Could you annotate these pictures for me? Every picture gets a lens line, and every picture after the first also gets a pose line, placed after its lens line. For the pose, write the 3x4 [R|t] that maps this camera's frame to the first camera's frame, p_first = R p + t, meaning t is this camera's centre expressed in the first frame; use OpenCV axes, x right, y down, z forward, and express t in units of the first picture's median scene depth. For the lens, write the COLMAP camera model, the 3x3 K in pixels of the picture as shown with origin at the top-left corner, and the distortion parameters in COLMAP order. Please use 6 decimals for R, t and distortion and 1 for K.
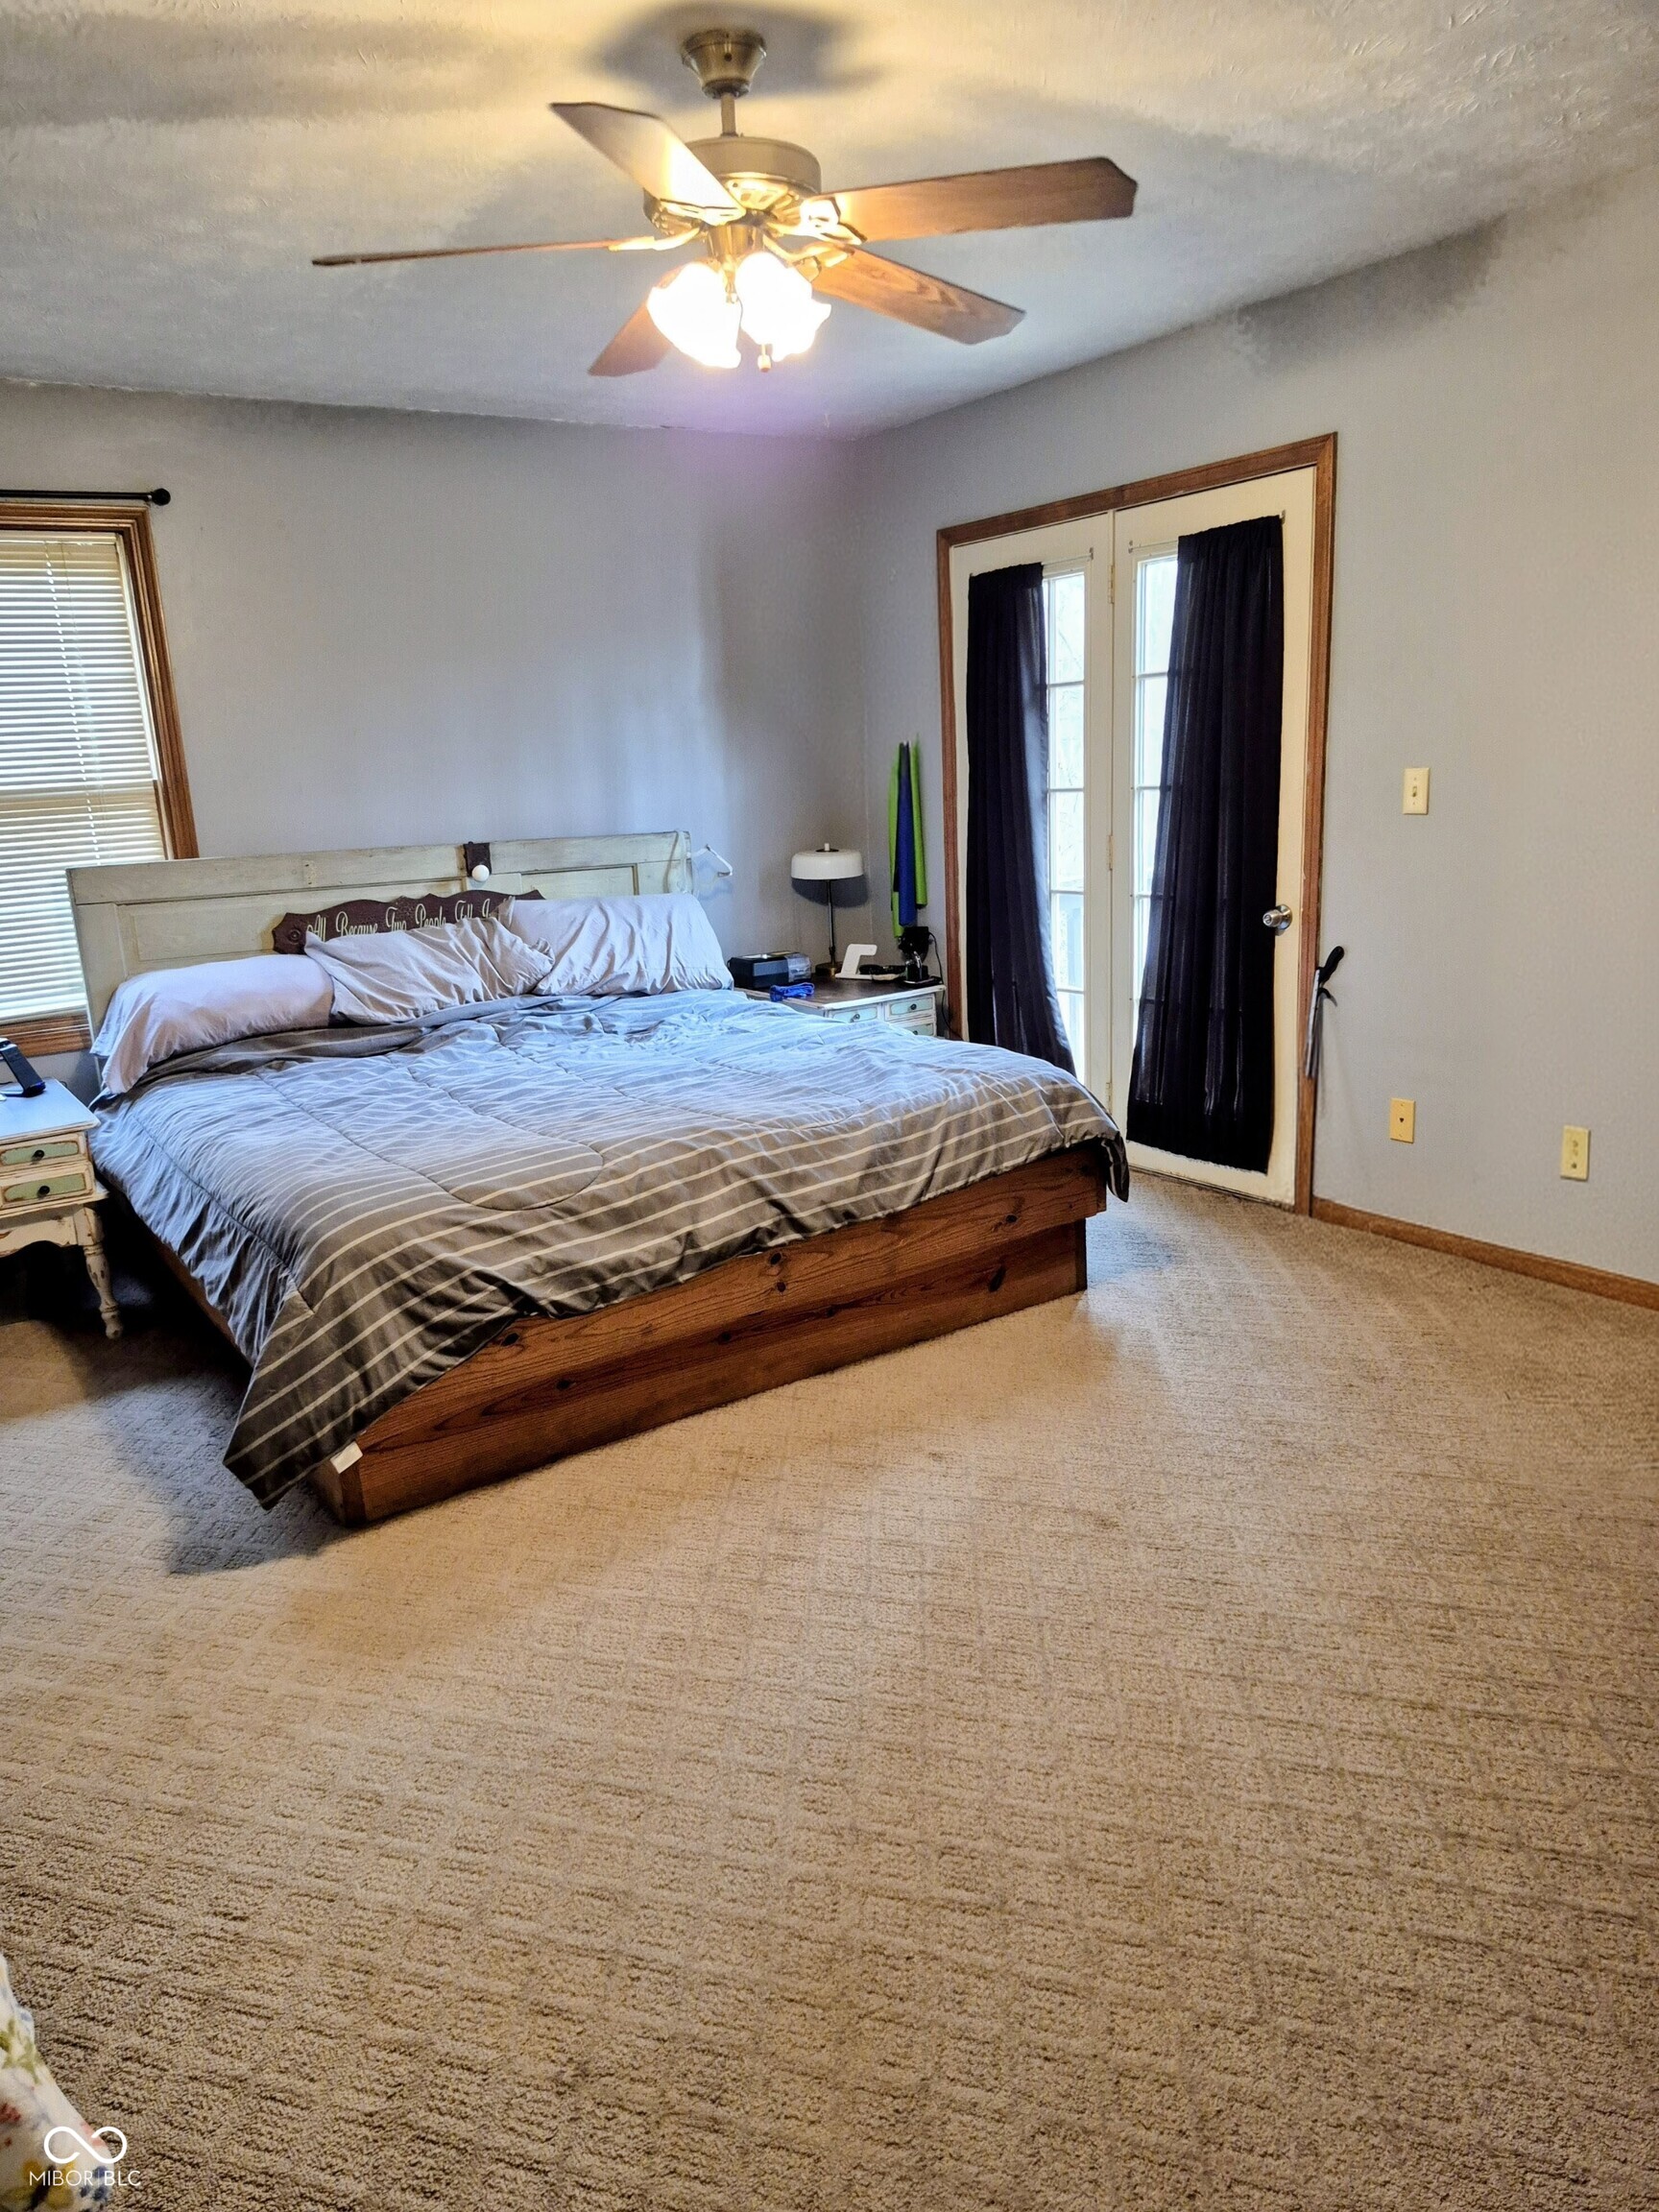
lens RADIAL K [[1475.9, 0, 829.5], [0, 1475.9, 1106.0], [0, 0, 1]] dist [0.089696, -0.107449]
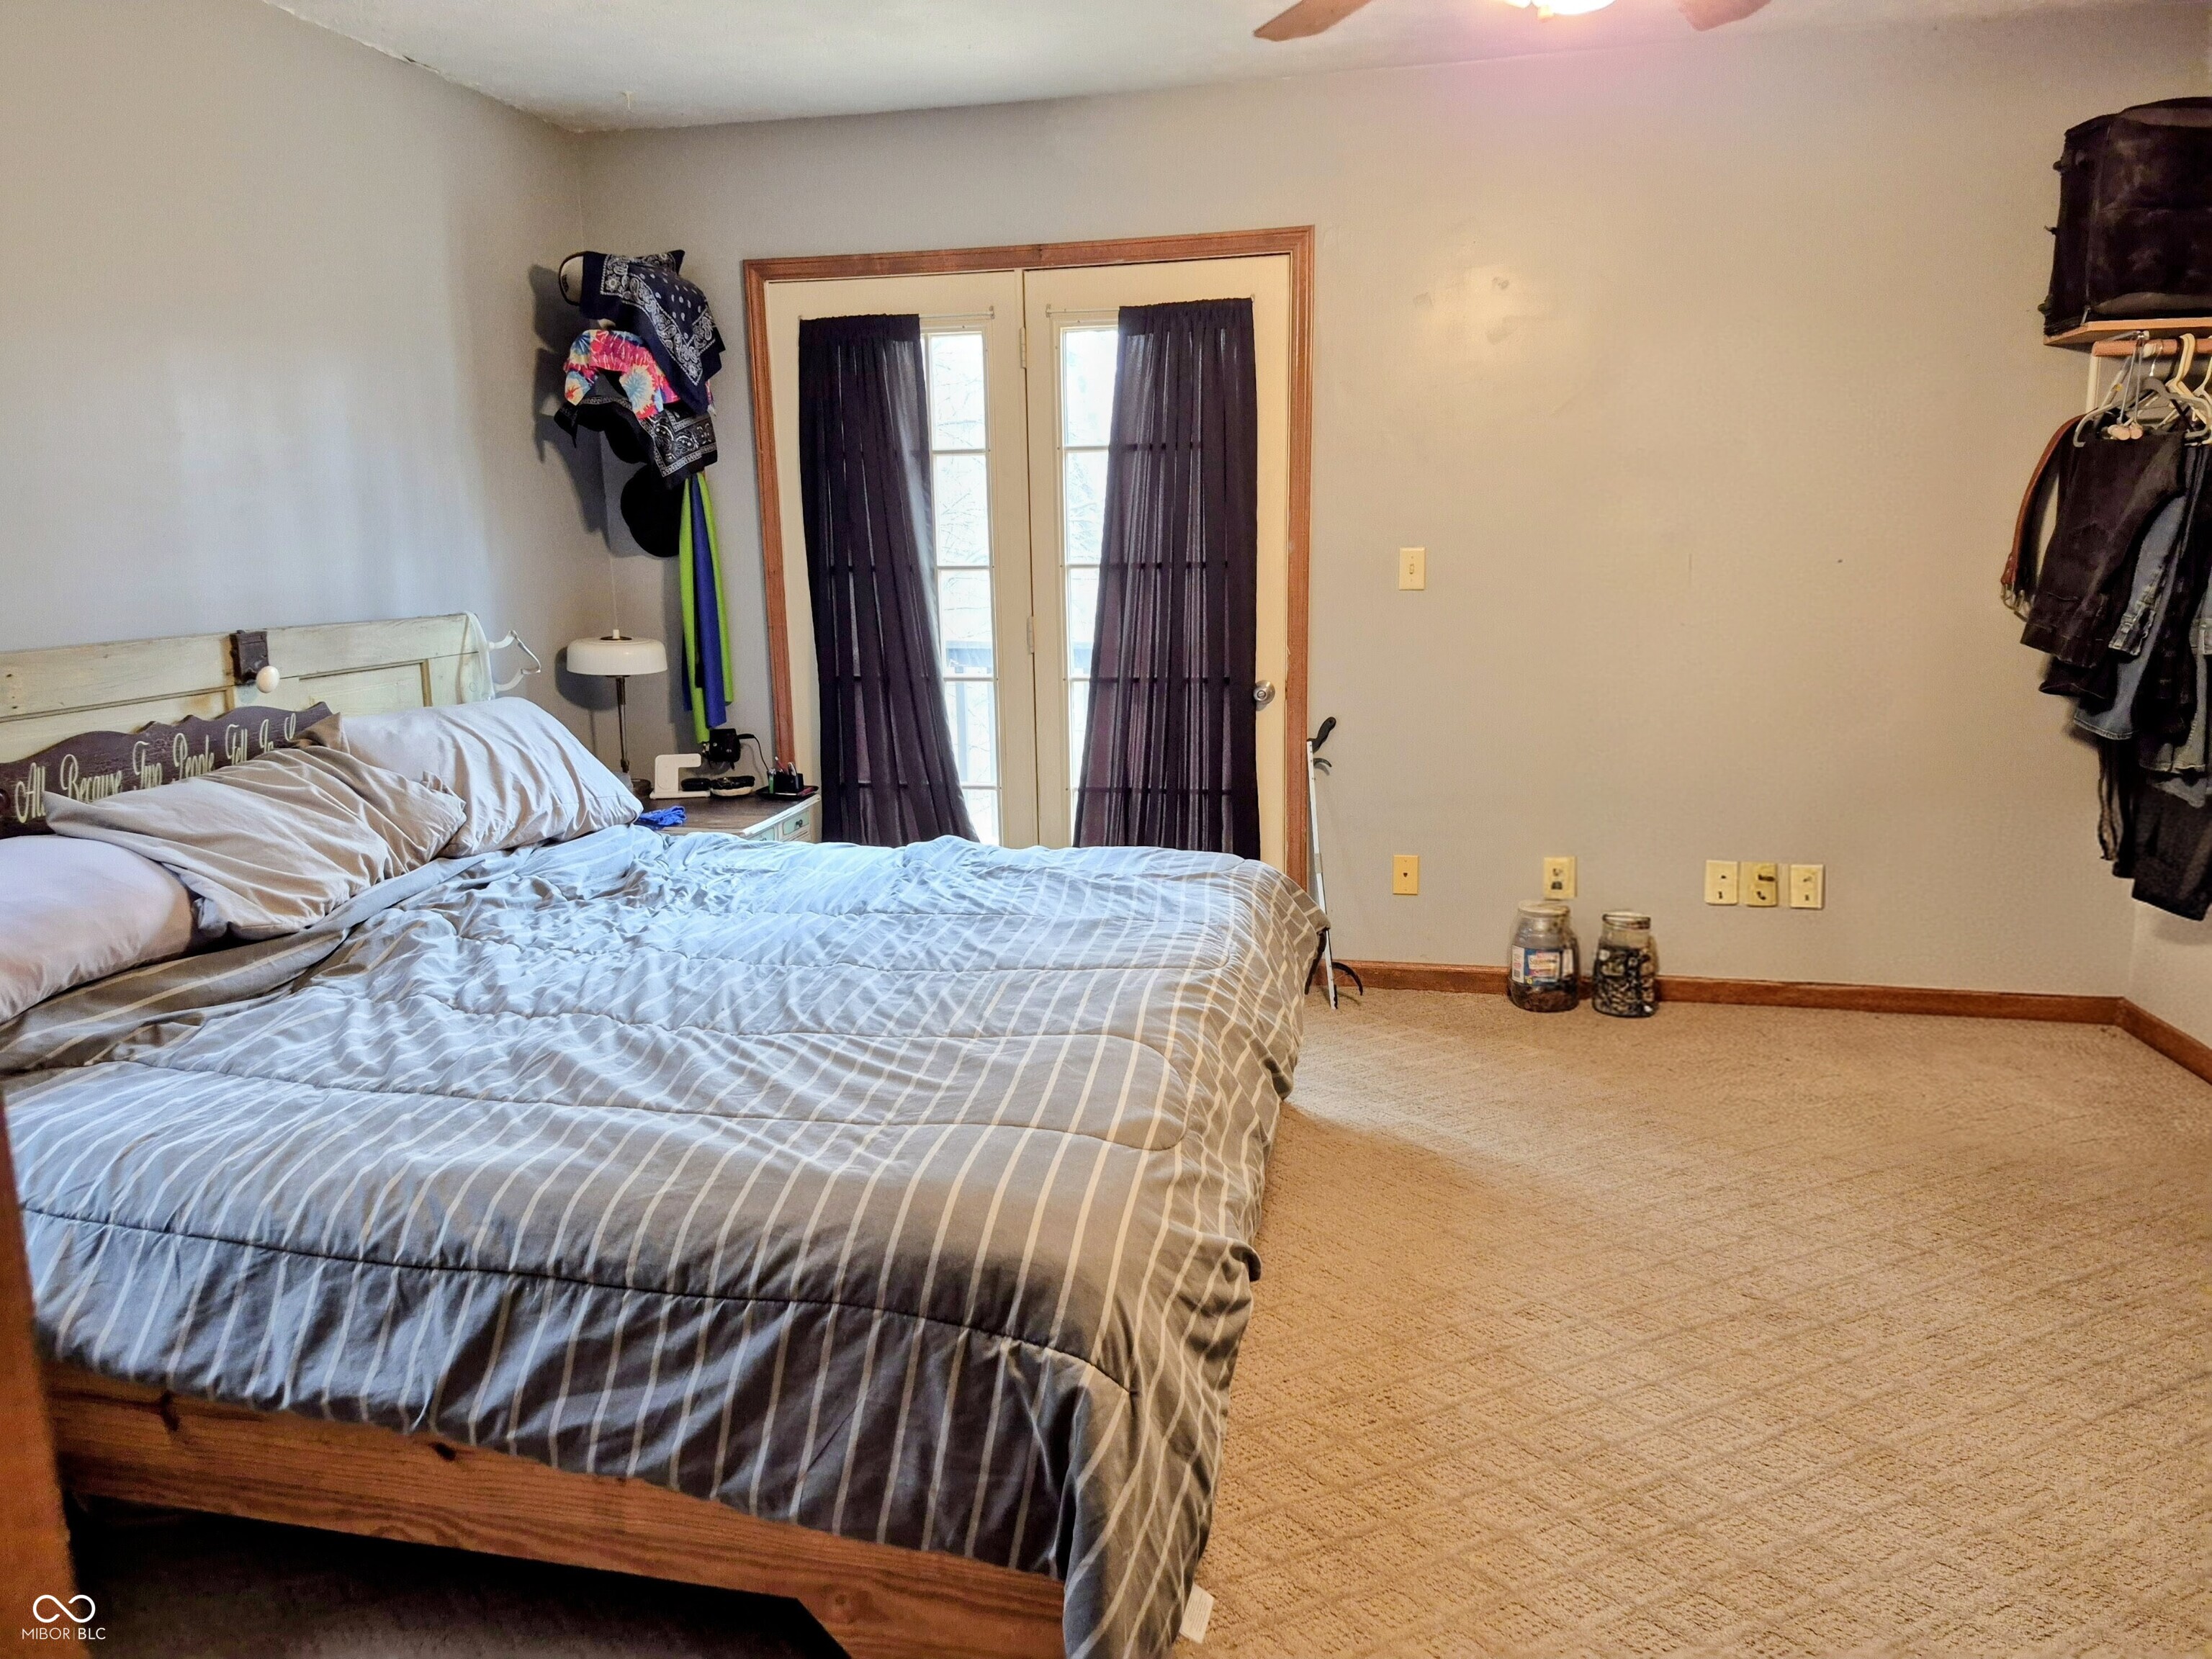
lens RADIAL K [[1475.9, 0, 1103.6], [0, 1475.9, 796.9], [0, 0, 1]] dist [0.089696, -0.107449]
pose [[0.736777, -0.089654, 0.670165, -0.432752], [0.137380, 0.990345, -0.018548, -0.050547], [-0.662032, 0.105733, 0.741980, 0.321542]]
